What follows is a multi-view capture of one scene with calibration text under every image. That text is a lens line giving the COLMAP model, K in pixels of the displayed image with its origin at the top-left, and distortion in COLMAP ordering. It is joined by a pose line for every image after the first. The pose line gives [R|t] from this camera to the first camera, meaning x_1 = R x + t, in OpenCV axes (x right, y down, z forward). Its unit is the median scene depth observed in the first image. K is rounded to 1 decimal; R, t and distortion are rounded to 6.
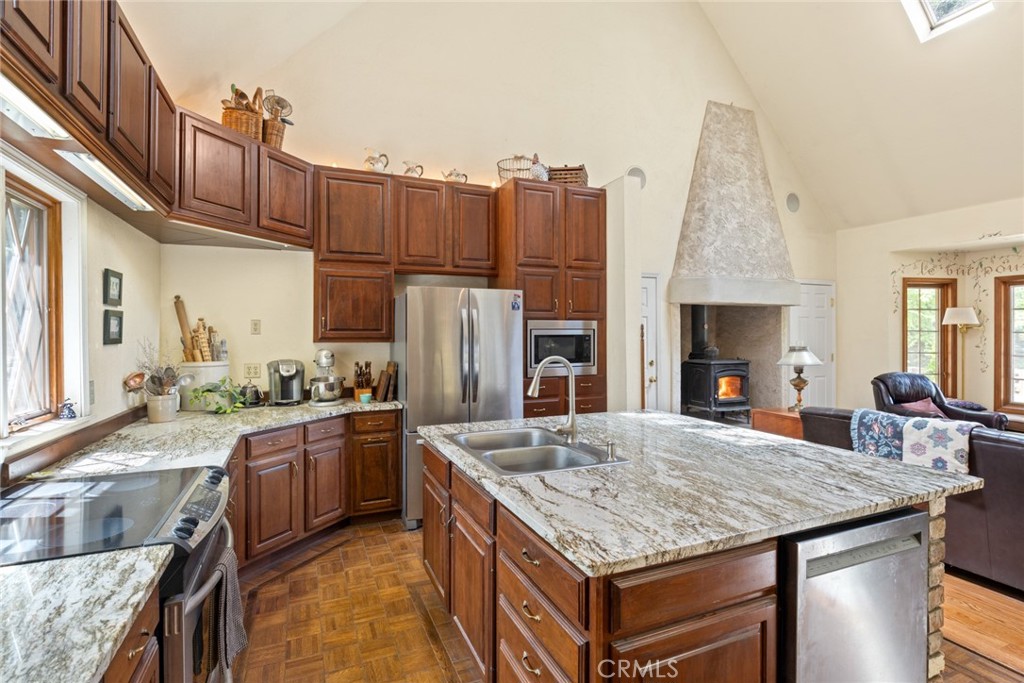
lens RADIAL K [[495.2, 0, 513.4], [0, 495.2, 337.1], [0, 0, 1]] dist [0.000923, 0.000812]
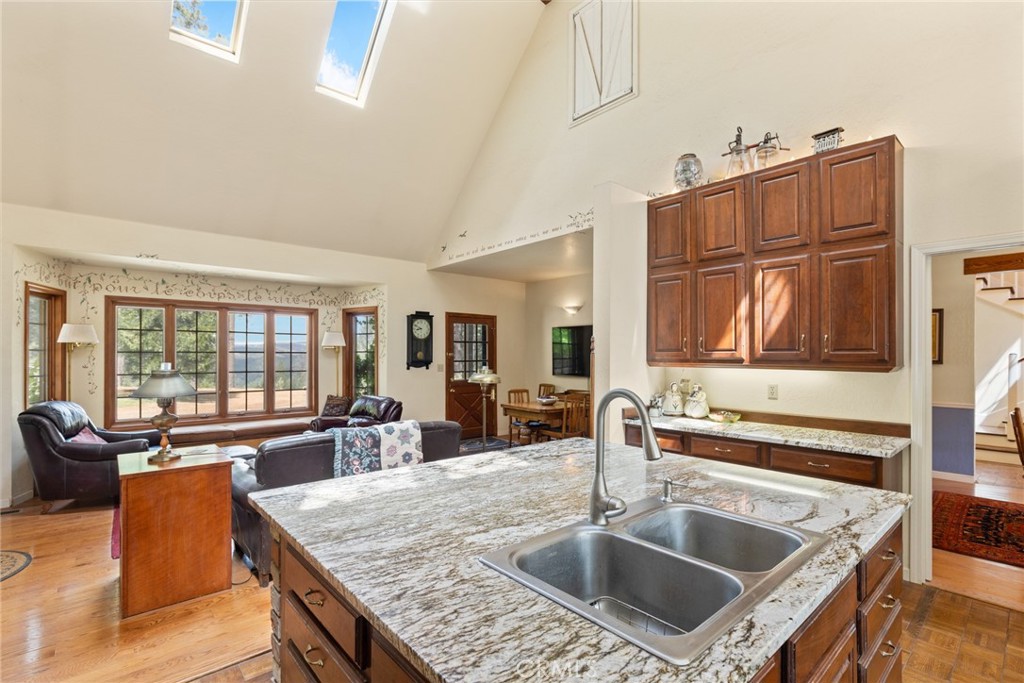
lens RADIAL K [[477.1, 0, 515.3], [0, 477.1, 350.5], [0, 0, 1]] dist [0.000356, 0.000028]
pose [[-0.317789, 0.005548, 0.948145, -0.247060], [0.004309, 0.999981, -0.004407, -0.005677], [-0.948152, 0.002685, -0.317806, 0.730911]]
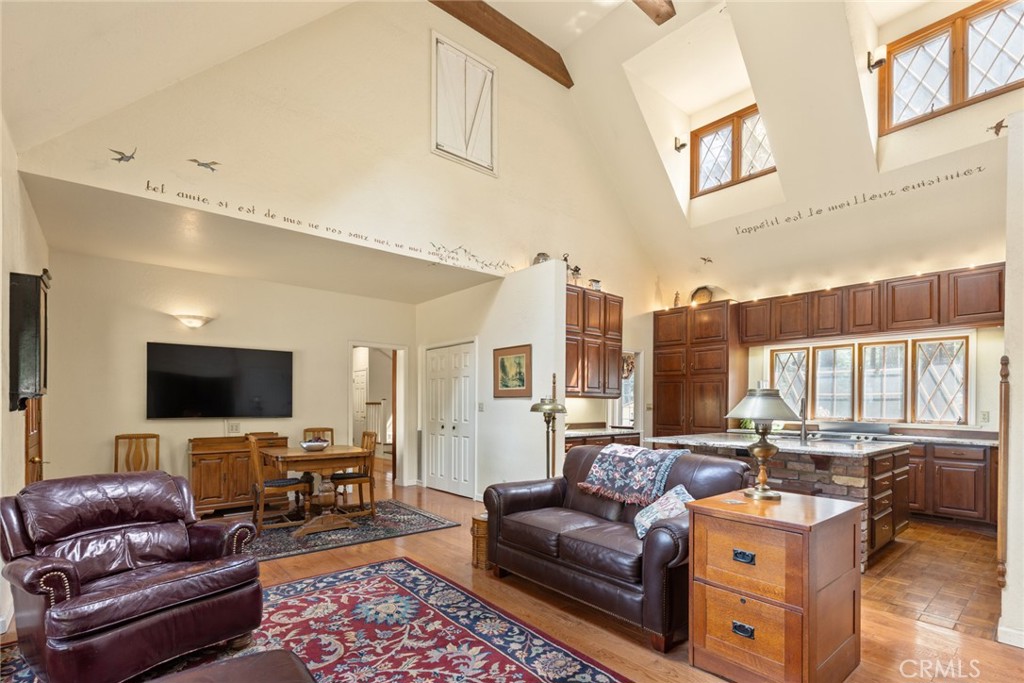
lens RADIAL K [[473.7, 0, 524.5], [0, 473.7, 402.4], [0, 0, 1]] dist [0.002771, -0.000240]
pose [[-0.949667, -0.004861, -0.313223, 1.049629], [-0.007371, 0.999949, 0.006832, 0.029808], [0.313174, 0.008797, -0.949655, 1.419268]]
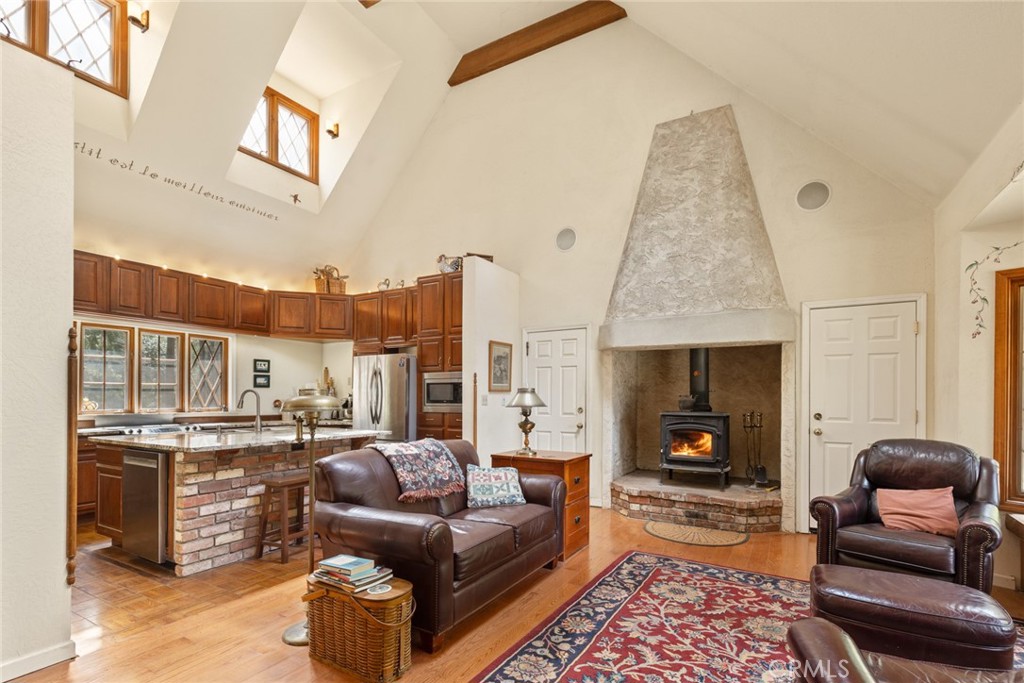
lens RADIAL K [[473.7, 0, 517.8], [0, 473.7, 393.1], [0, 0, 1]] dist [0.002771, -0.000240]
pose [[0.592698, -0.001289, -0.805424, 1.336898], [-0.010372, 0.999904, -0.009233, 0.035444], [0.805358, 0.013826, 0.592627, 0.403247]]
